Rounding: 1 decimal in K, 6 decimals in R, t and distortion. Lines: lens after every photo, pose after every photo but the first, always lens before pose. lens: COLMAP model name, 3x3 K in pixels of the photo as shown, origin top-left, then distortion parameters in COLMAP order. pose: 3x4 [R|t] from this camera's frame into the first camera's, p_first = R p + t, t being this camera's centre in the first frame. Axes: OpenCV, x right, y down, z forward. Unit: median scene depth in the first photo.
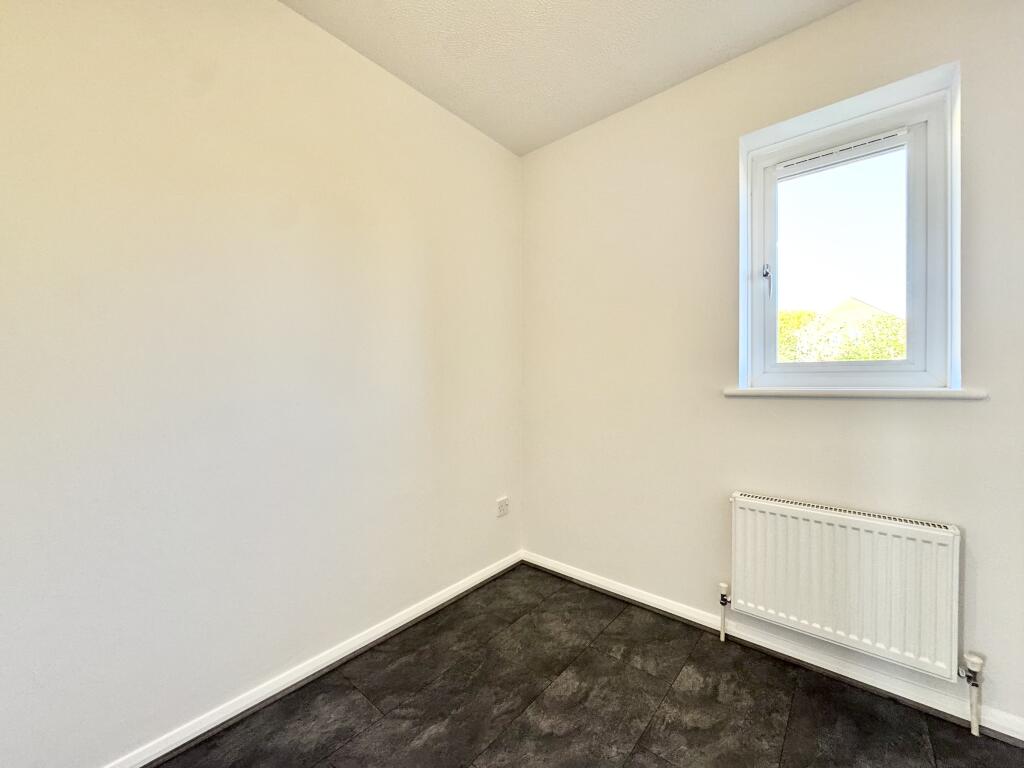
lens RADIAL K [[411.3, 0, 514.3], [0, 411.3, 386.0], [0, 0, 1]] dist [-0.002211, 0.000819]
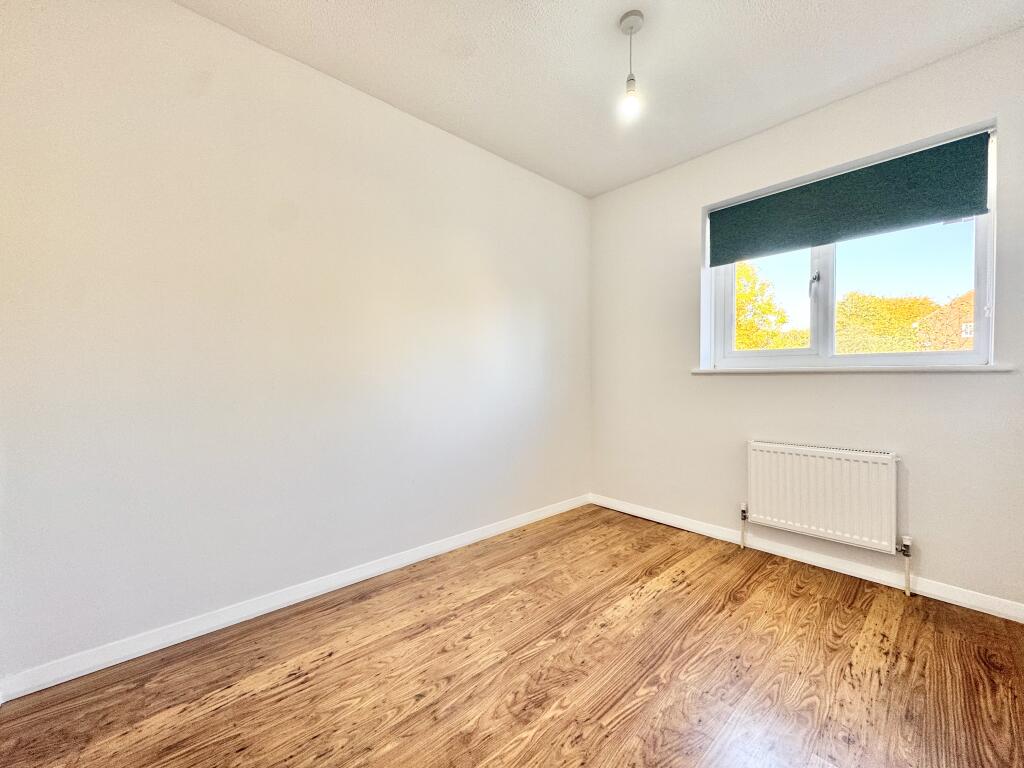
lens RADIAL K [[411.3, 0, 512.3], [0, 411.3, 379.8], [0, 0, 1]] dist [-0.002211, 0.000819]
pose [[0.995741, -0.018751, -0.090273, -0.184277], [0.020567, 0.999604, 0.019230, 0.012226], [0.089876, -0.021004, 0.995731, -0.606458]]
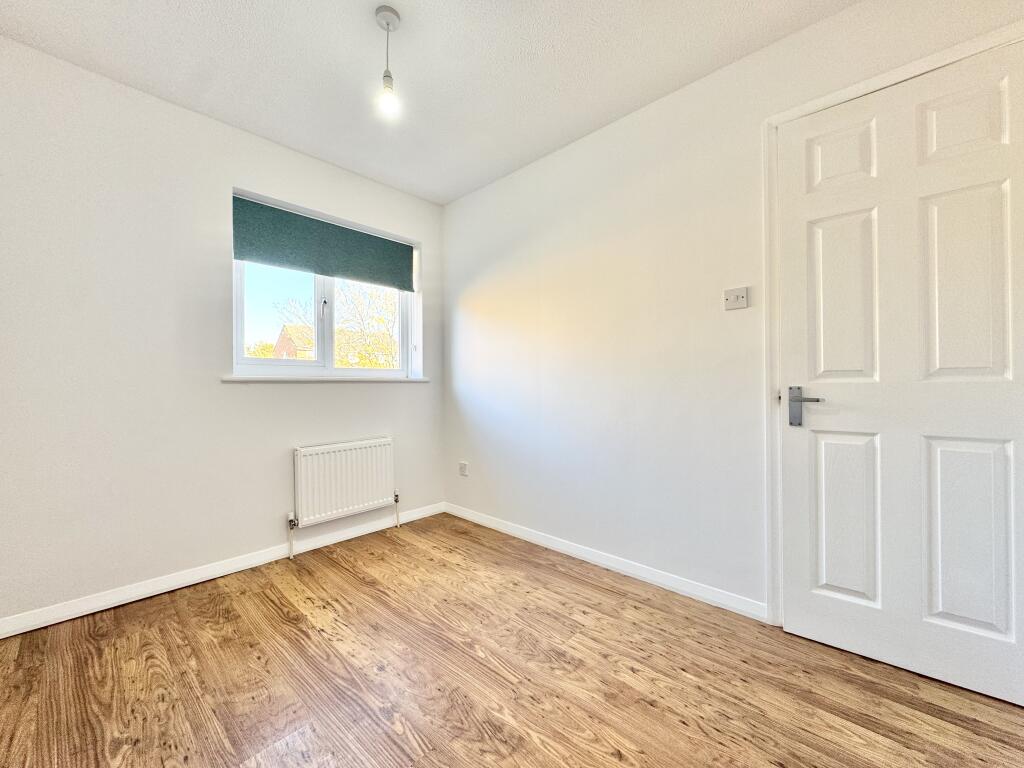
lens RADIAL K [[411.3, 0, 509.8], [0, 411.3, 381.8], [0, 0, 1]] dist [-0.002211, 0.000819]
pose [[0.003478, -0.009511, 0.999949, -1.138920], [-0.007760, 0.999924, 0.009538, 0.016522], [-0.999964, -0.007793, 0.003404, 0.332118]]
